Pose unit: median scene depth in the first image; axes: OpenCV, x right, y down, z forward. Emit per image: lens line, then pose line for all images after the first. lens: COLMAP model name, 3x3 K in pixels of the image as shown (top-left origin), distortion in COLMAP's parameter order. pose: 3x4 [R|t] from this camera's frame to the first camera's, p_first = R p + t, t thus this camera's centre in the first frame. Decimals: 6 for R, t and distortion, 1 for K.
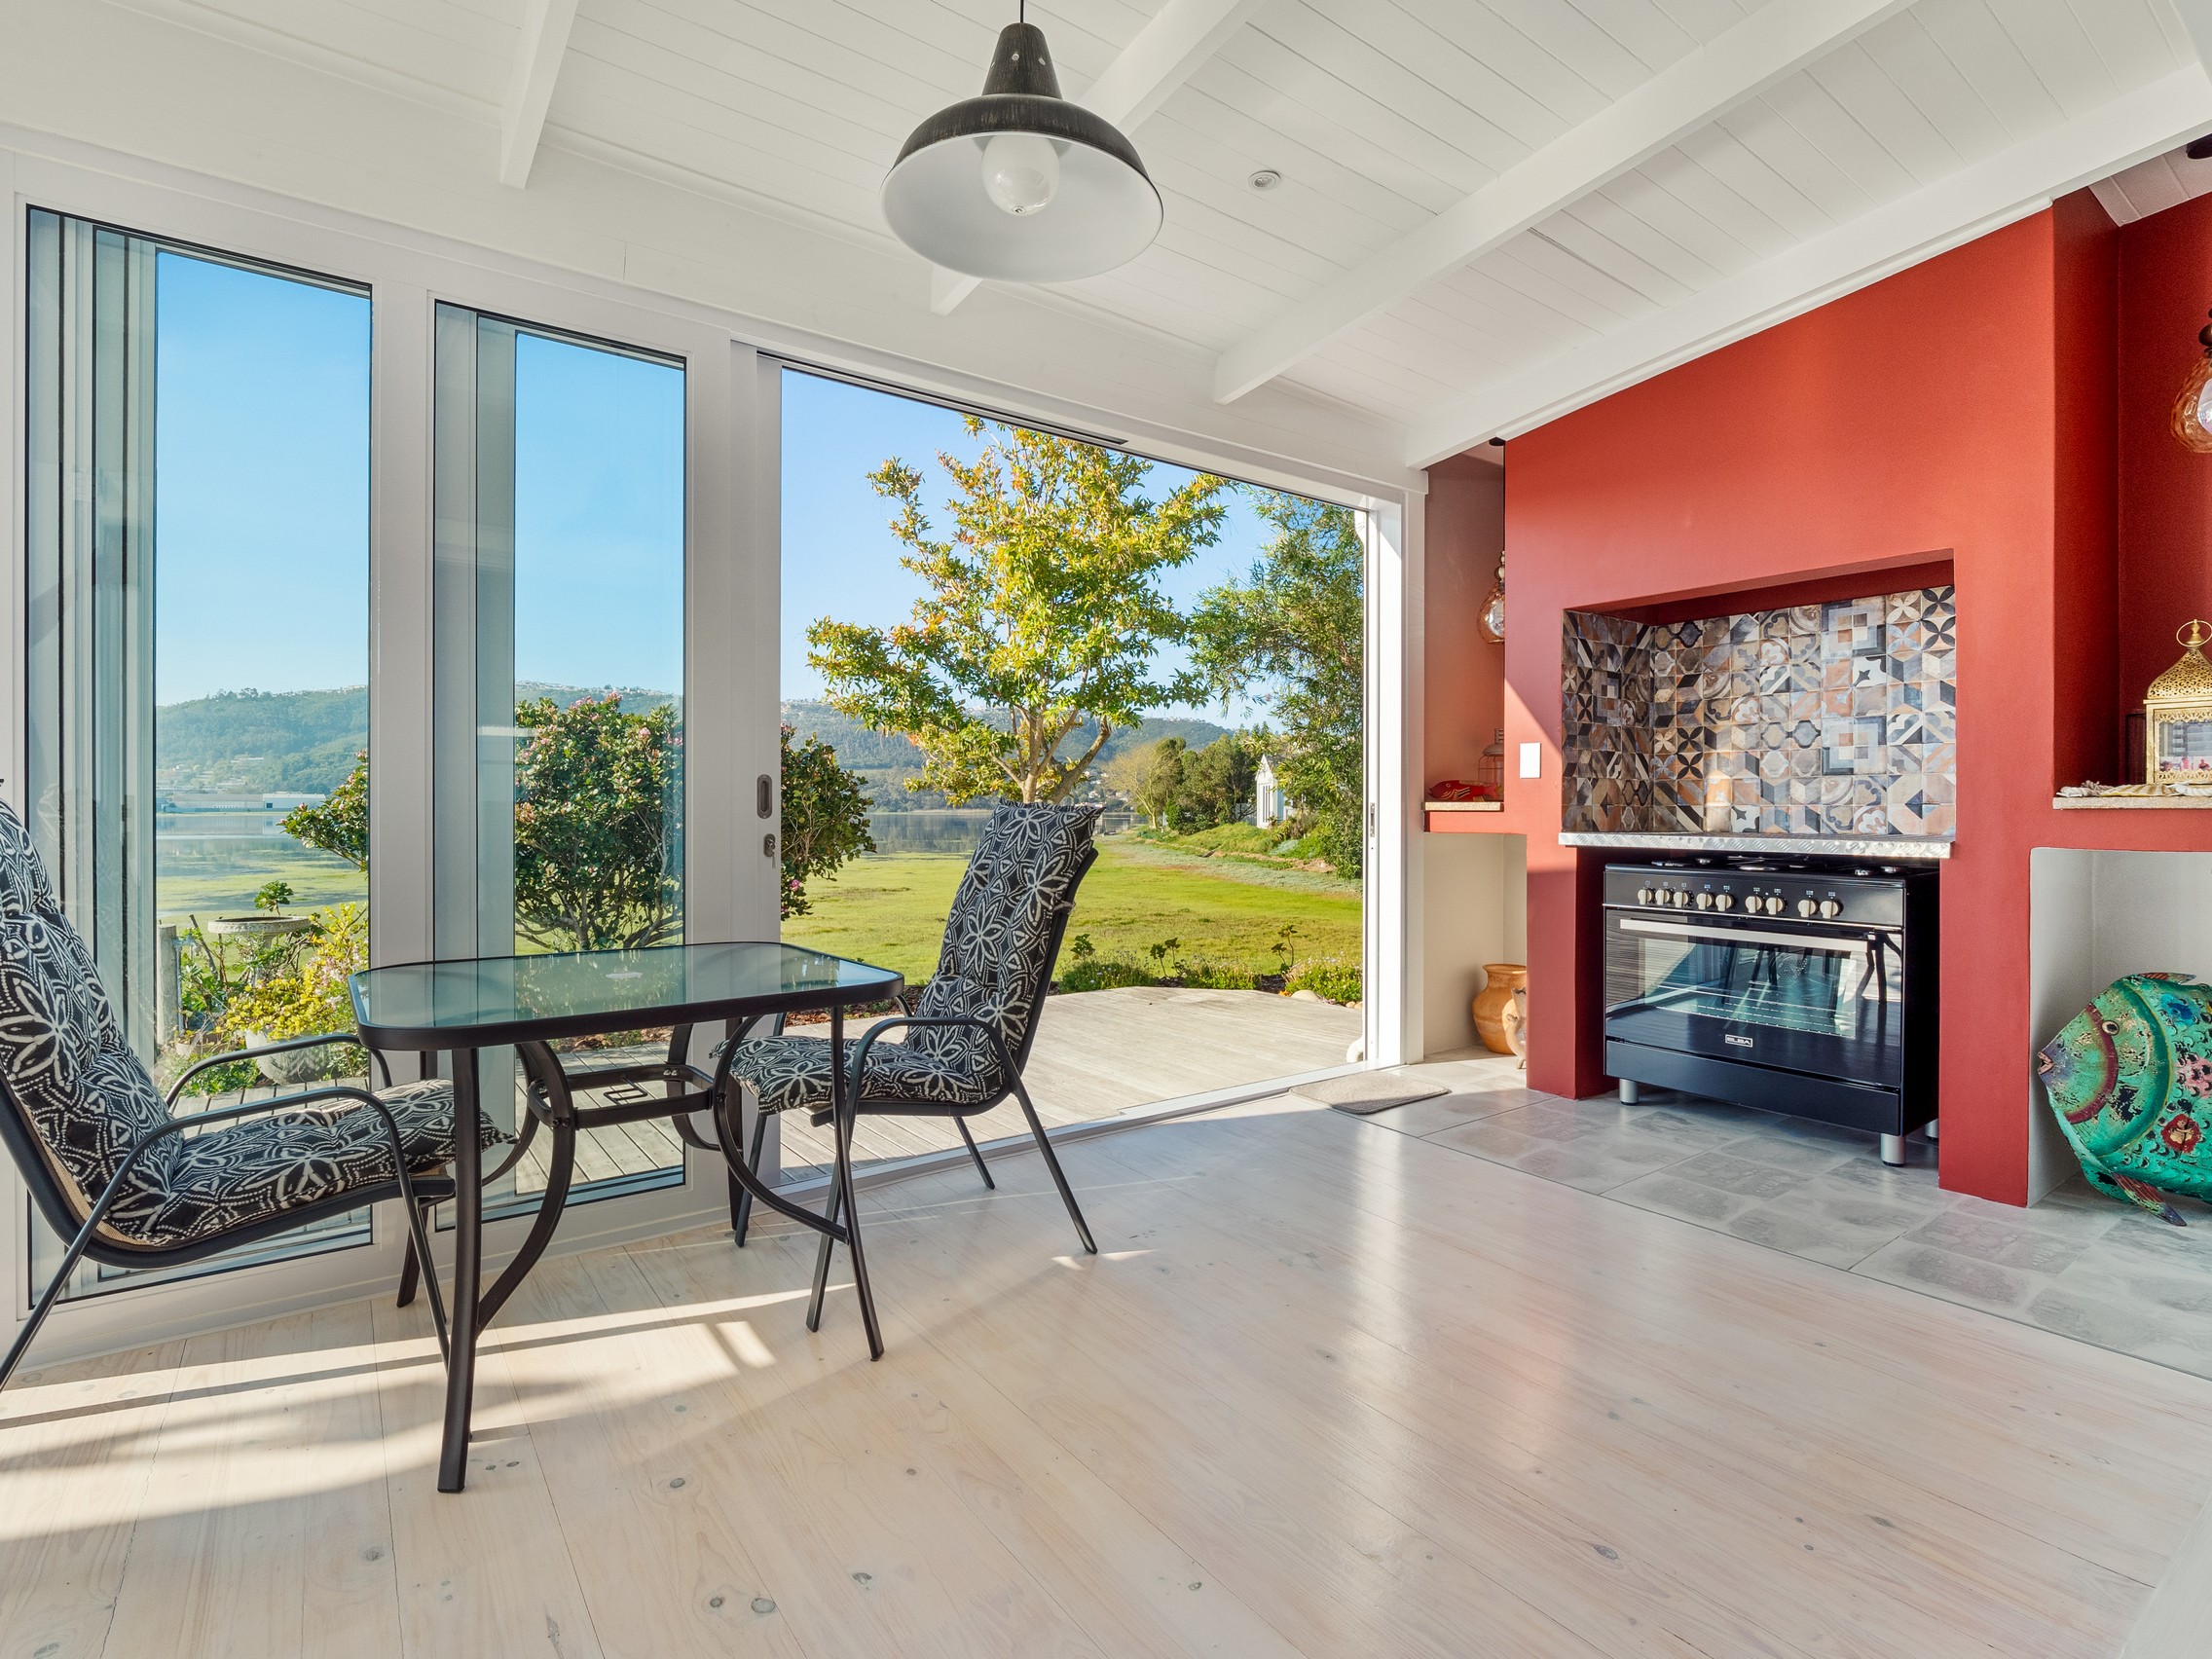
lens RADIAL K [[1075.4, 0, 1104.7], [0, 1075.4, 828.0], [0, 0, 1]] dist [-0.001123, -0.000085]
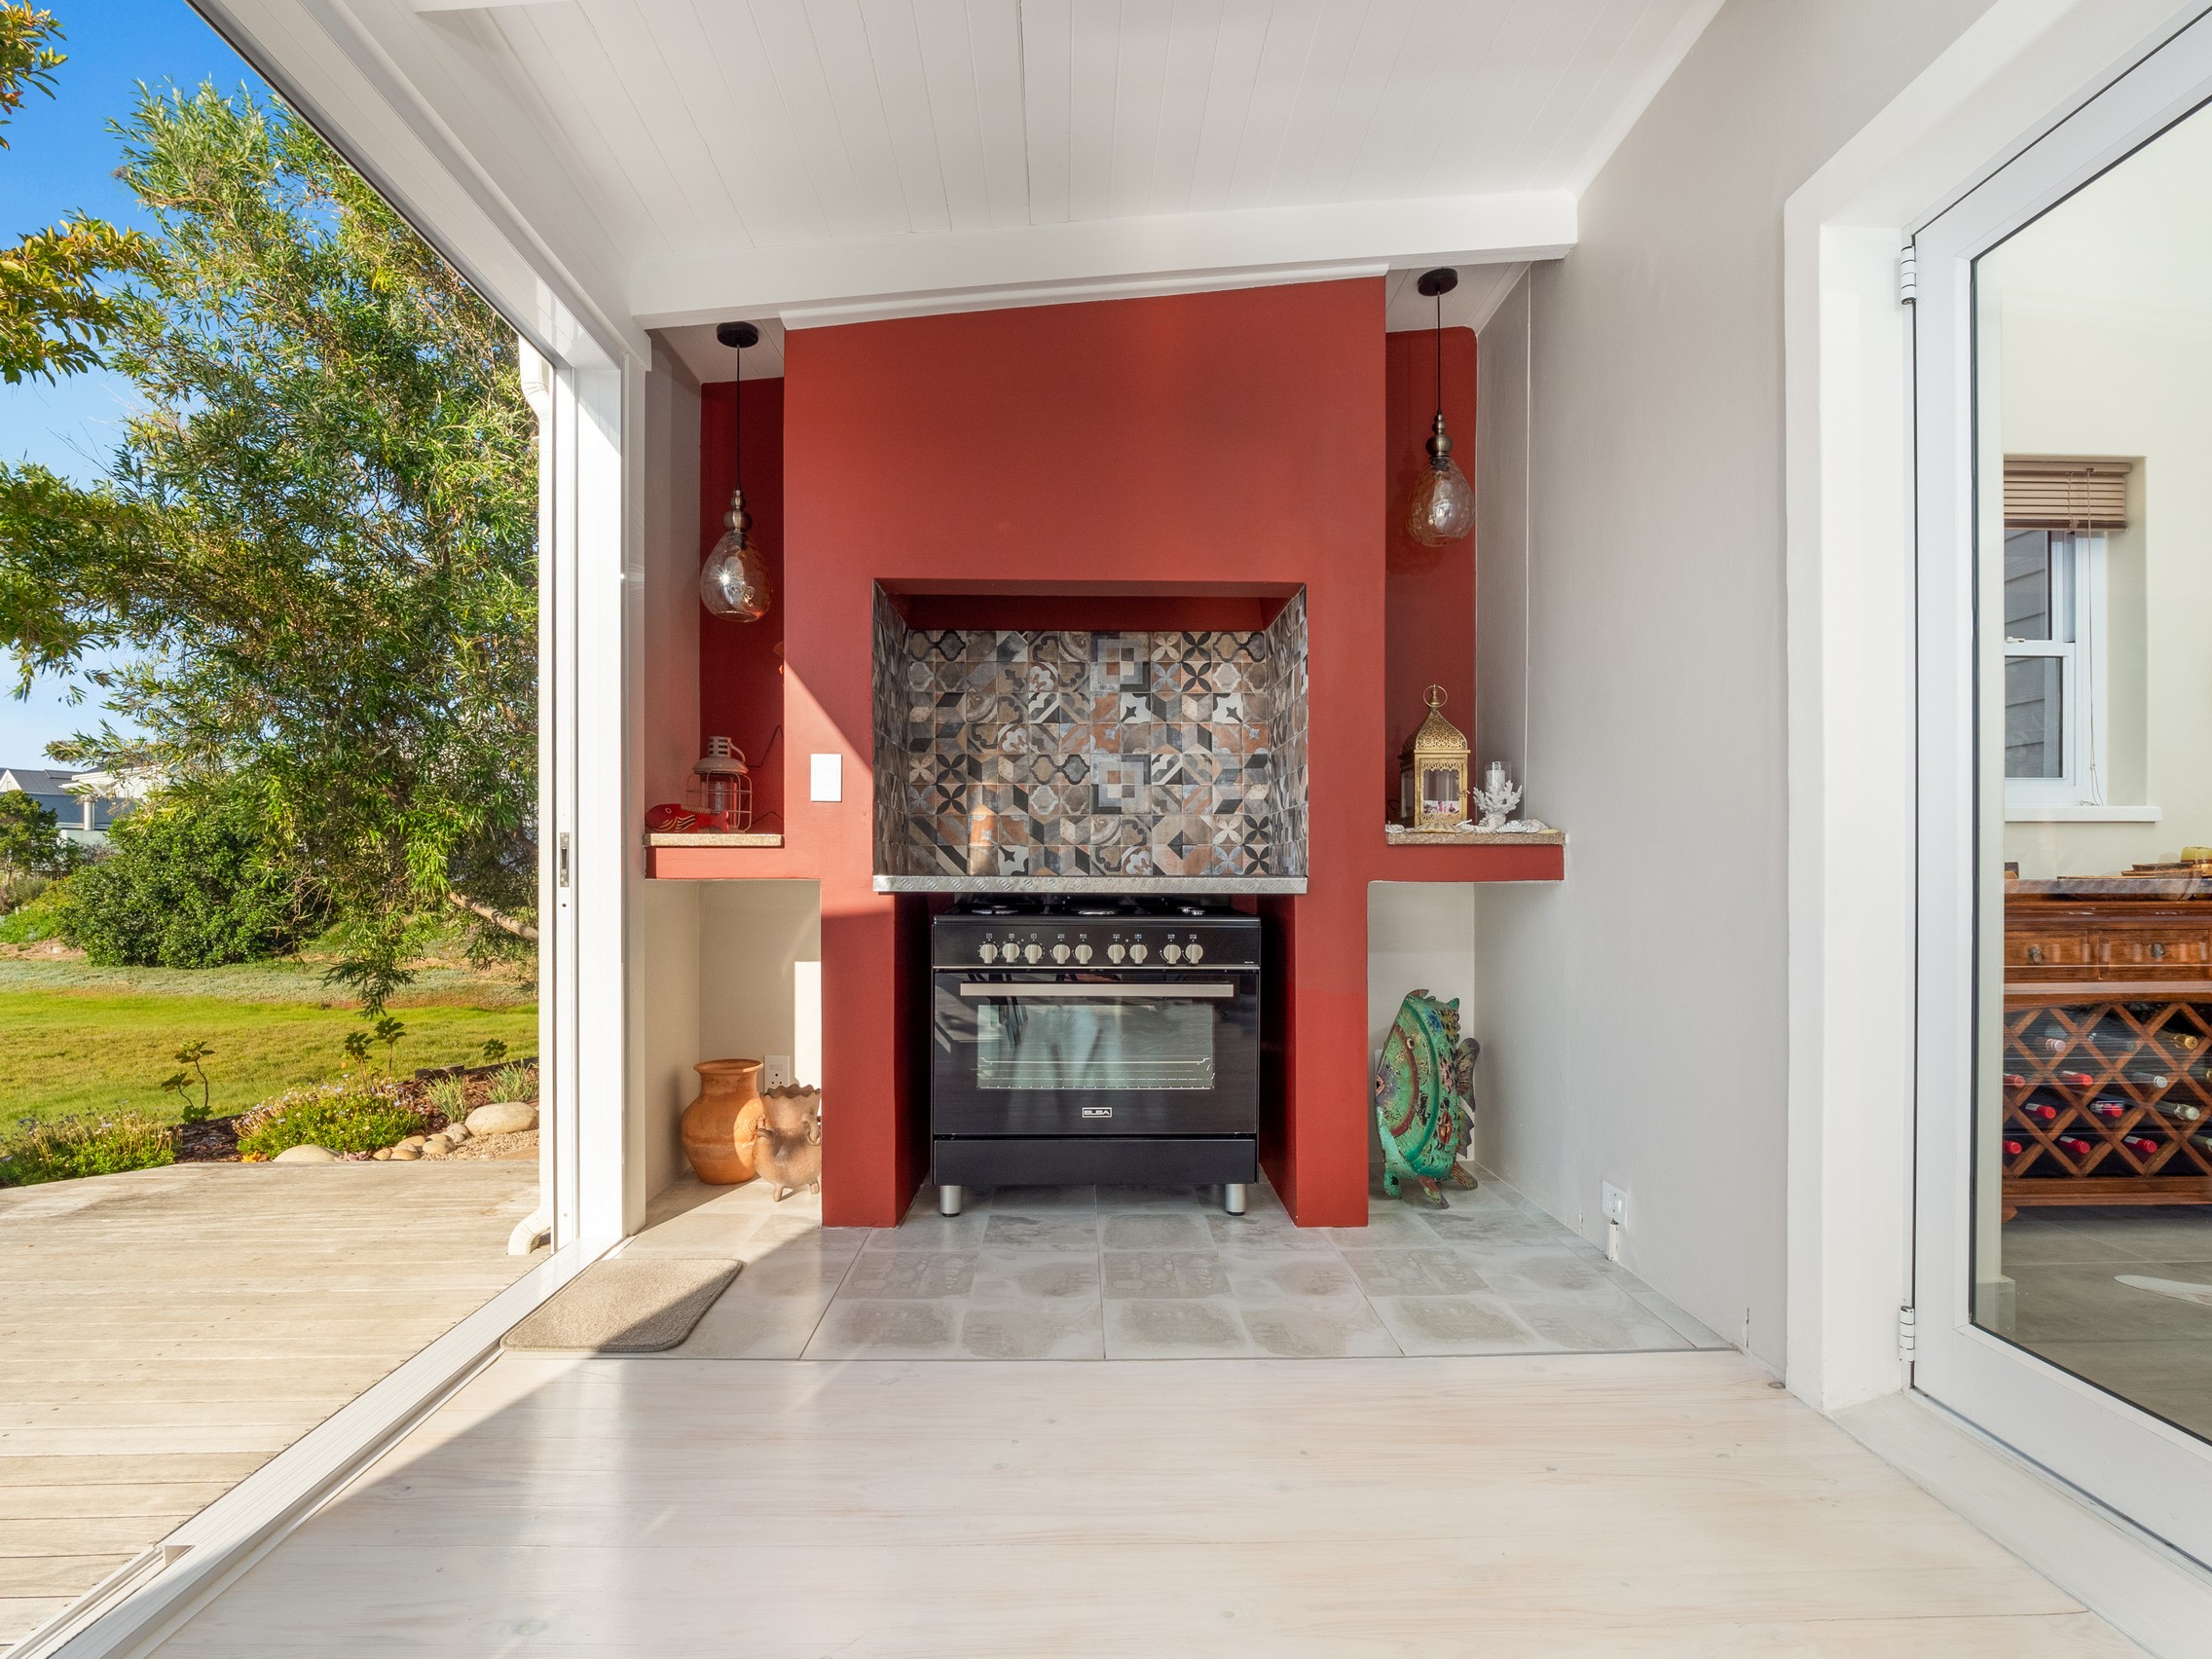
lens RADIAL K [[1102.7, 0, 1098.7], [0, 1102.7, 877.2], [0, 0, 1]] dist [-0.005084, -0.000879]
pose [[0.560246, -0.001691, 0.828324, -0.129243], [0.013313, 0.999887, -0.006963, 0.013331], [-0.828219, 0.014928, 0.560205, 0.449756]]
